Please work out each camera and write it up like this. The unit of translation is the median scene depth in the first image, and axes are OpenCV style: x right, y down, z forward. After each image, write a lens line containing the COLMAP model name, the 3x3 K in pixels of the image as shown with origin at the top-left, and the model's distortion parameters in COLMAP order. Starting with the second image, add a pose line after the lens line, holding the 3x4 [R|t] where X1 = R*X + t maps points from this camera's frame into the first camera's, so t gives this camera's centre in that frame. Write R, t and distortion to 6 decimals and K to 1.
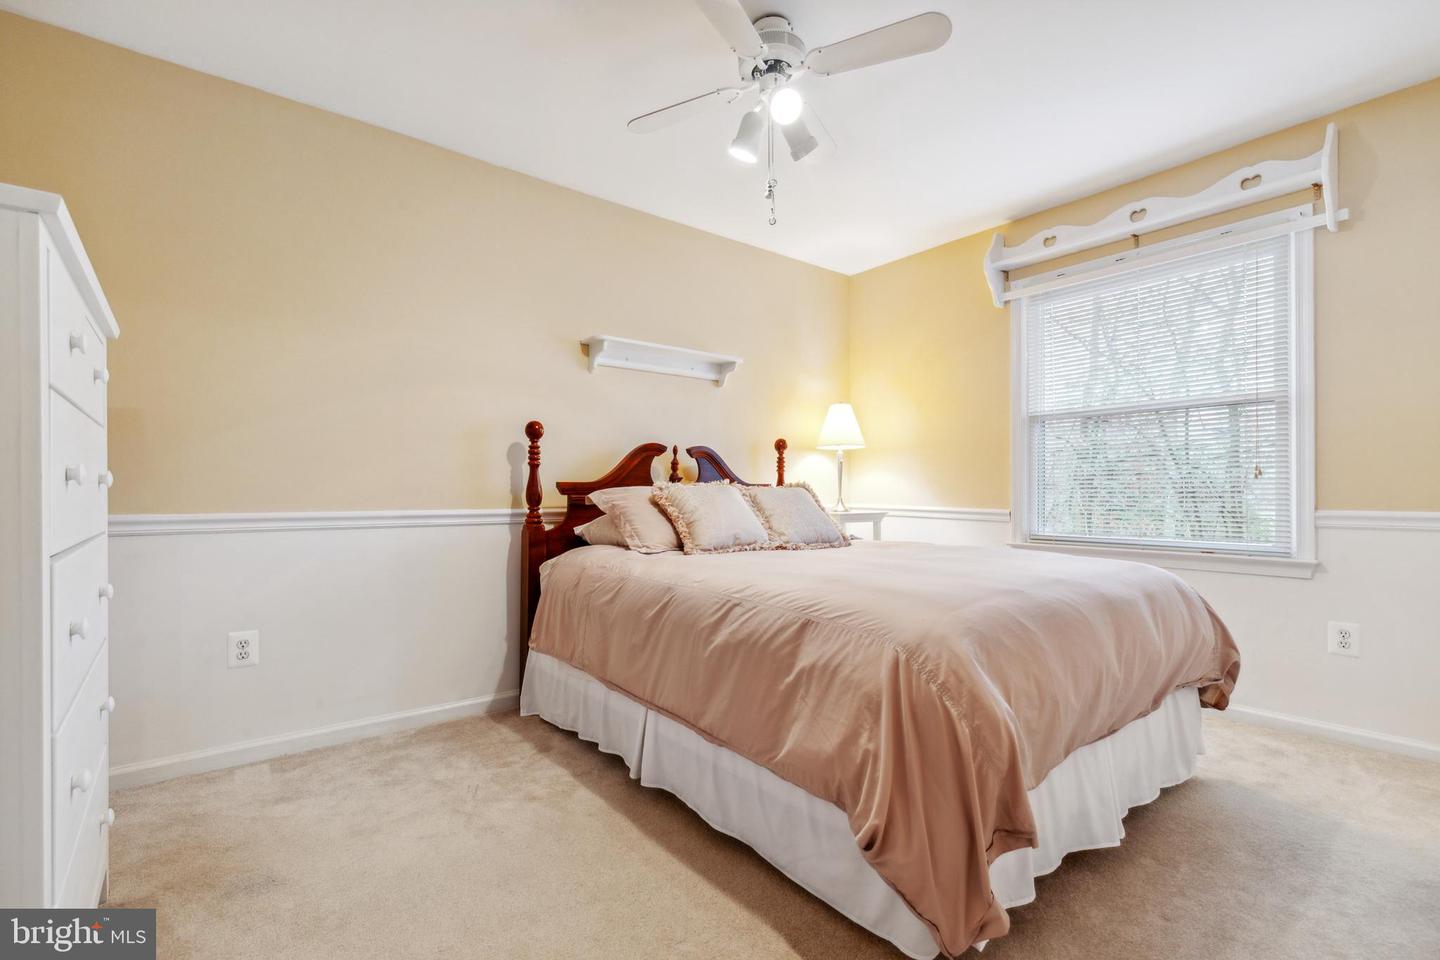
lens RADIAL K [[661.3, 0, 716.8], [0, 661.3, 489.8], [0, 0, 1]] dist [-0.000137, 0.000461]
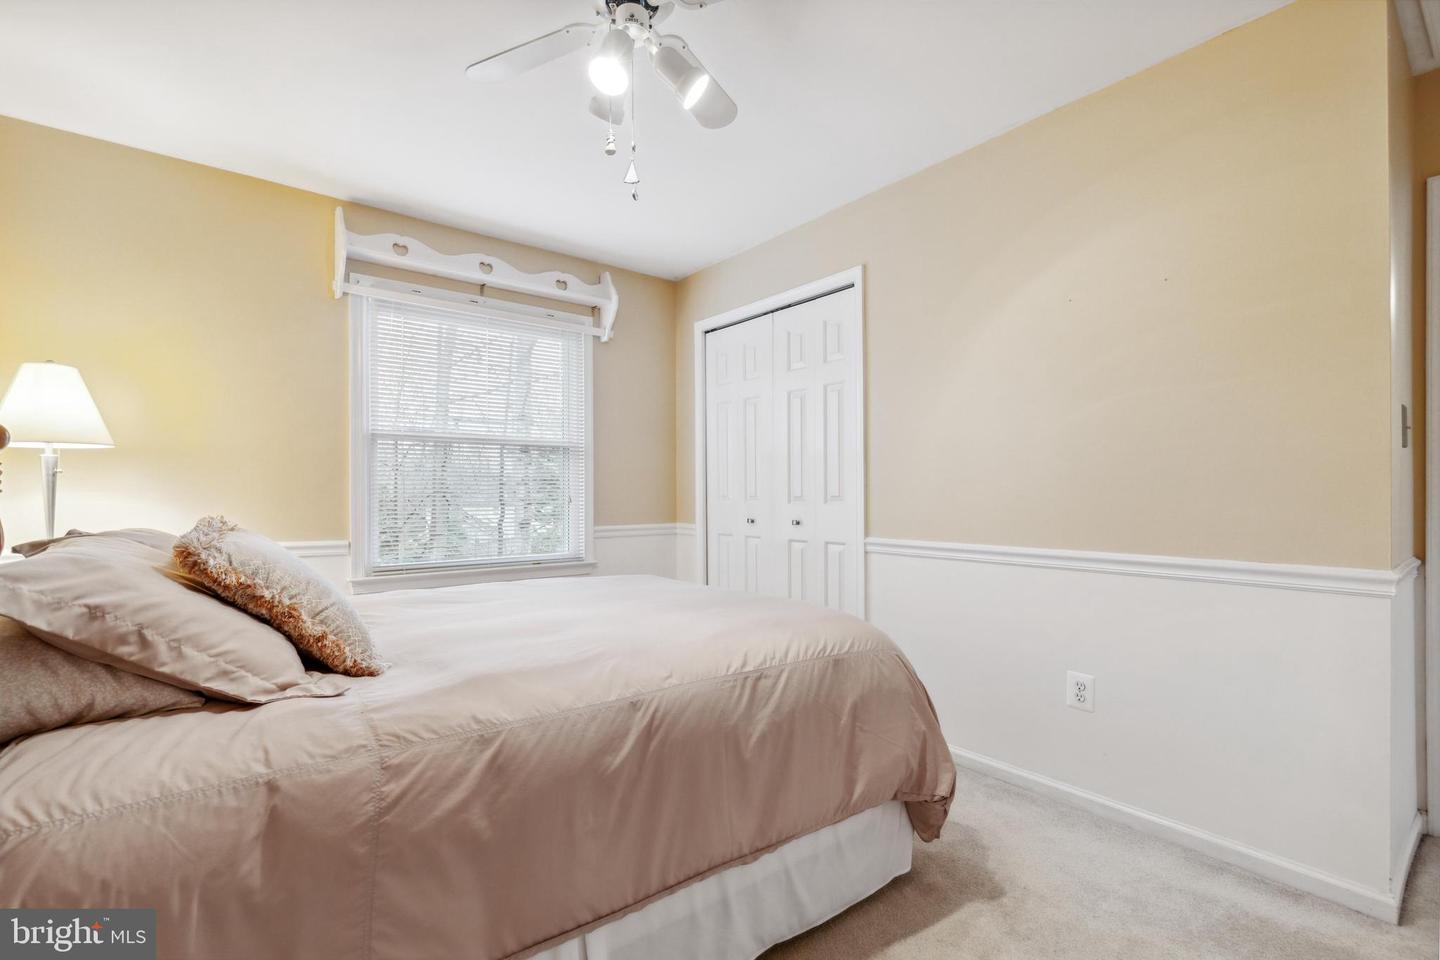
lens RADIAL K [[661.3, 0, 716.3], [0, 661.3, 481.8], [0, 0, 1]] dist [-0.000137, 0.000461]
pose [[-0.033943, 0.018348, 0.999255, -0.537646], [-0.001812, 0.999829, -0.018420, -0.038744], [-0.999422, -0.002436, -0.033904, 0.720756]]
